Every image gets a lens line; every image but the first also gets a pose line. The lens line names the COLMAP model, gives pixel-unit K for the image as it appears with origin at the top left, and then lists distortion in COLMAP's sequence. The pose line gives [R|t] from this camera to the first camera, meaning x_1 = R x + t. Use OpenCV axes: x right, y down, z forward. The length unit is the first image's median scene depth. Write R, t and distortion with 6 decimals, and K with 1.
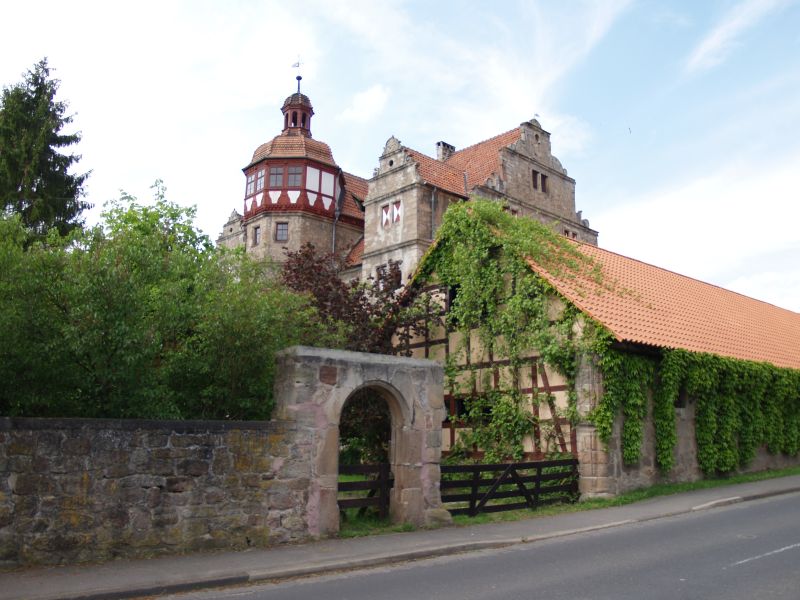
lens RADIAL K [[697.6, 0, 400.0], [0, 697.6, 300.0], [0, 0, 1]] dist [-0.115277, 0.006587]
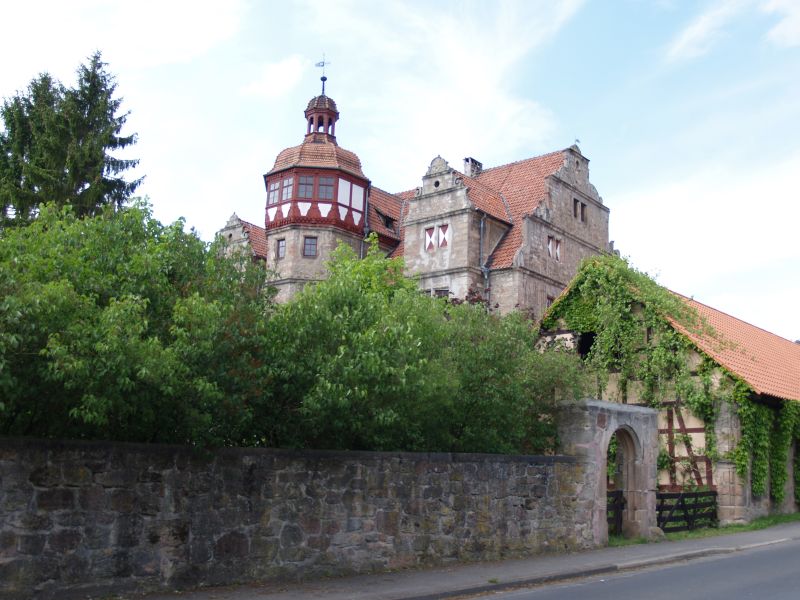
lens RADIAL K [[826.1, 0, 400.0], [0, 826.1, 300.0], [0, 0, 1]] dist [-0.099026, -0.001379]
pose [[0.992821, 0.049880, 0.108708, -0.192211], [-0.049122, 0.998746, -0.009636, -0.024443], [-0.109053, 0.004227, 0.994027, -0.139290]]
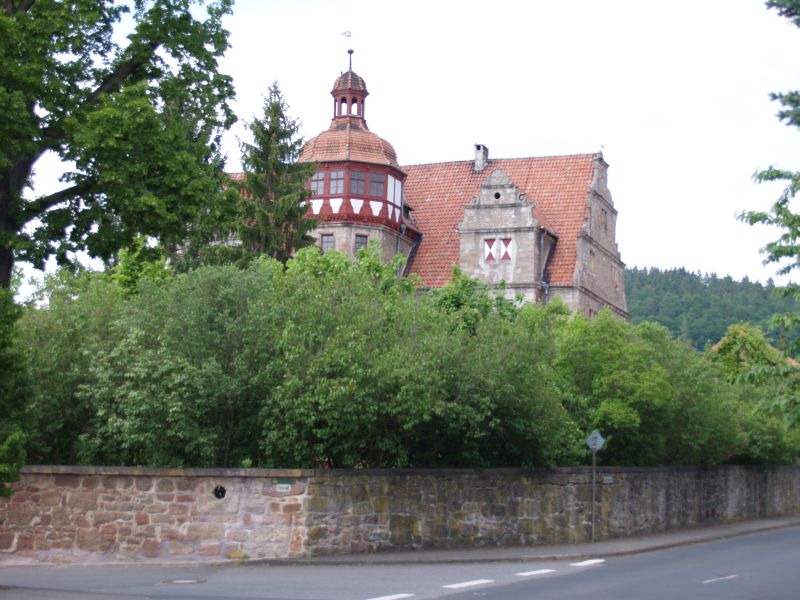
lens RADIAL K [[1497.6, 0, 400.0], [0, 1497.6, 300.0], [0, 0, 1]] dist [-0.016380, -0.023458]
pose [[0.891965, 0.073283, 0.446126, -1.152909], [-0.111914, 0.991854, 0.060829, -0.175416], [-0.438035, -0.104185, 0.892900, -0.920708]]
